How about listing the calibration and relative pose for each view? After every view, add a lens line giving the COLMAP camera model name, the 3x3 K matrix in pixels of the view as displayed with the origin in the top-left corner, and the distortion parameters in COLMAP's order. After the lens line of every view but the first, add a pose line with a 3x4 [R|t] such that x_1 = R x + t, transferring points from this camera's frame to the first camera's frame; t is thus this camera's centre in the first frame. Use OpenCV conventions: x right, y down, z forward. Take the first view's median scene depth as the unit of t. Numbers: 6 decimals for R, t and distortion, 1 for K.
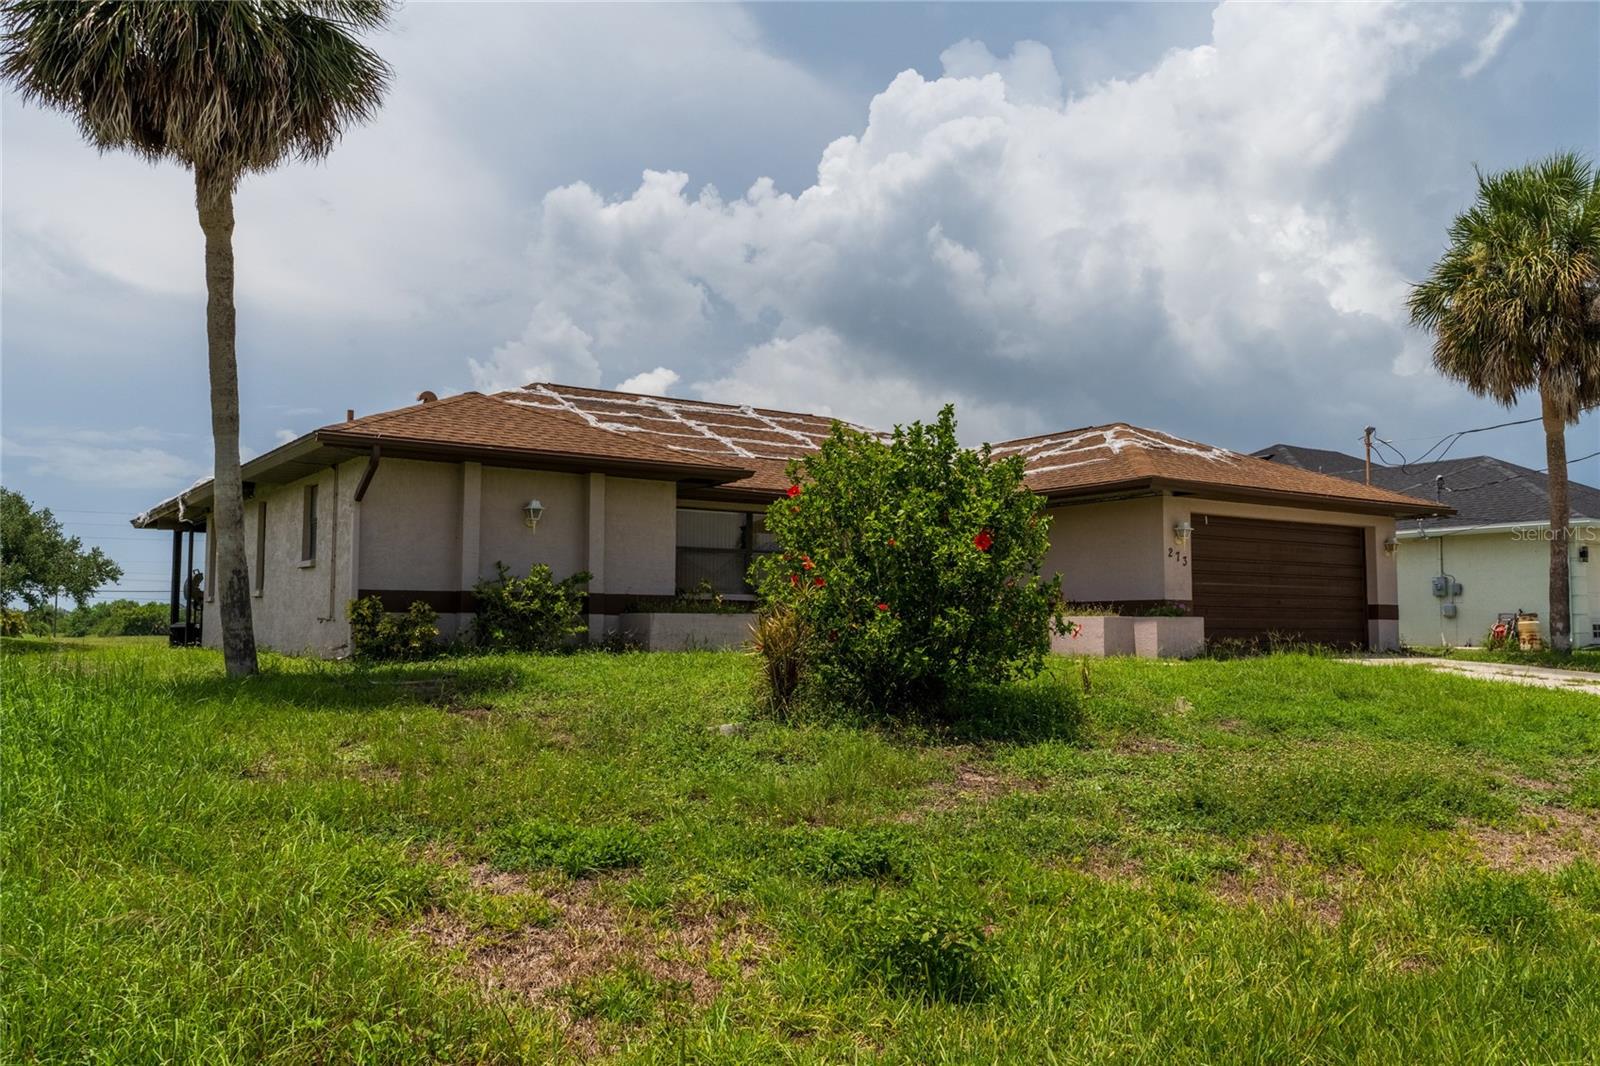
lens RADIAL K [[1316.6, 0, 816.3], [0, 1316.6, 530.9], [0, 0, 1]] dist [0.009985, 0.004999]
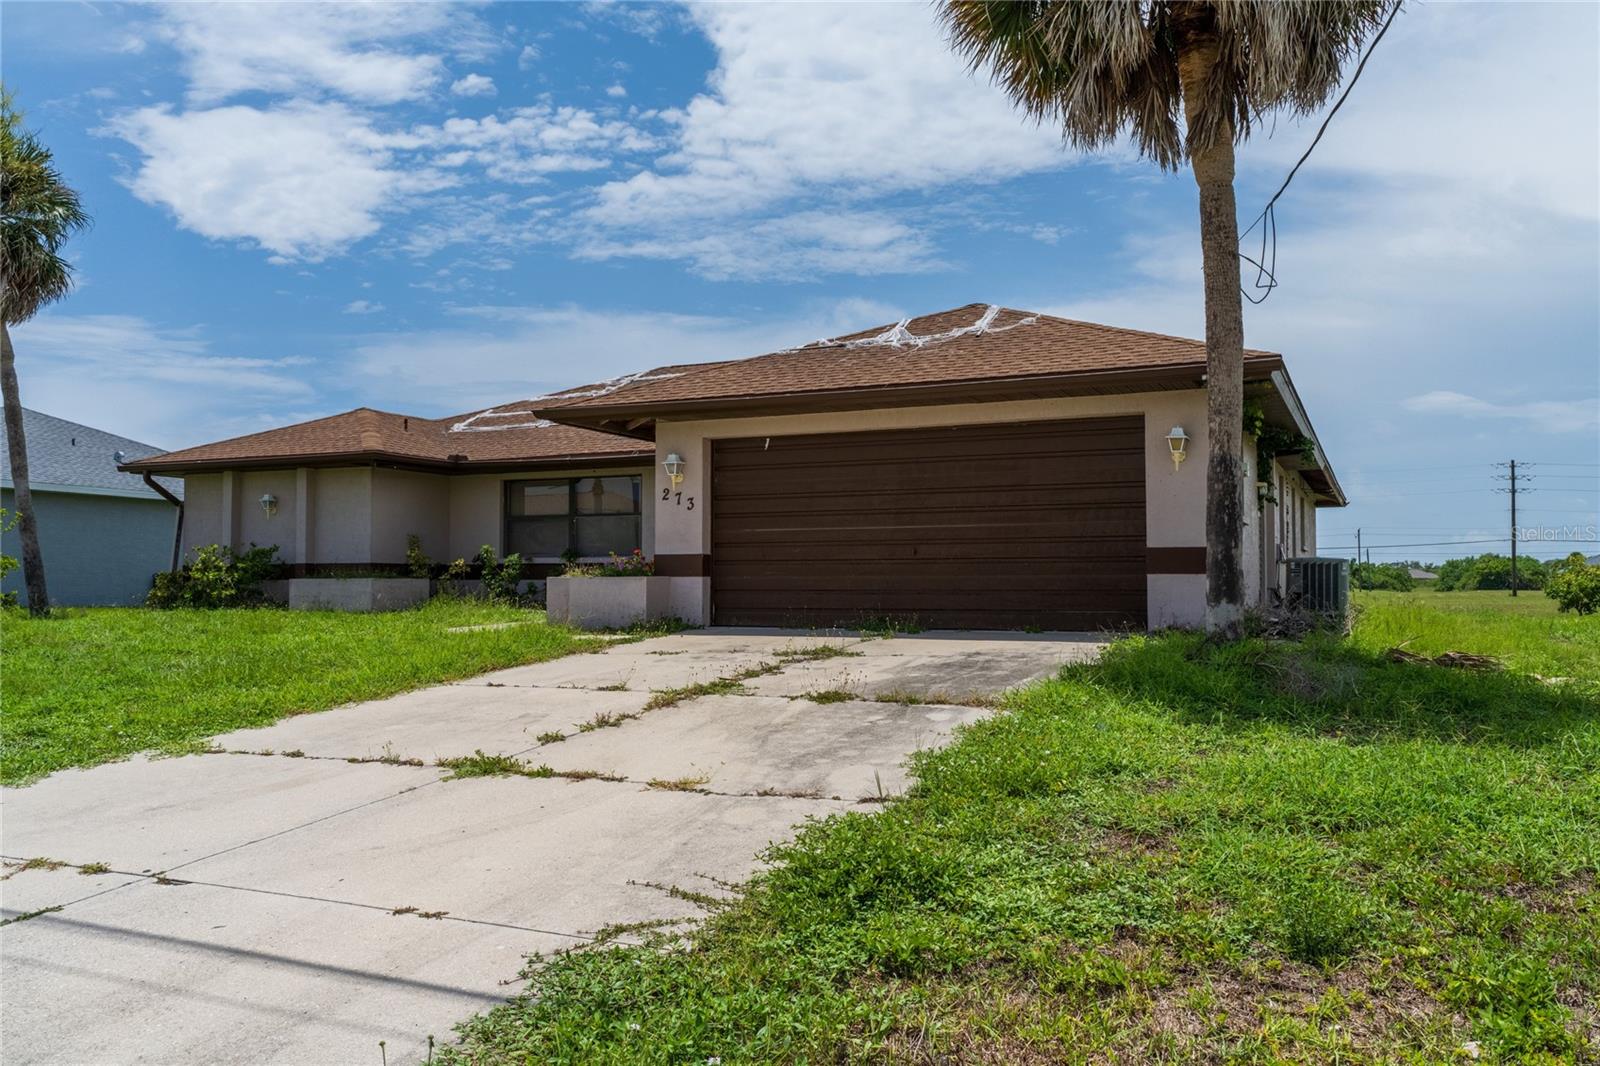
lens RADIAL K [[1316.6, 0, 816.3], [0, 1316.6, 530.9], [0, 0, 1]] dist [0.009985, 0.004999]
pose [[0.467327, -0.037307, -0.883297, 0.985171], [0.068337, 0.997644, -0.005981, 0.048219], [0.881440, -0.057567, 0.468775, 0.701092]]
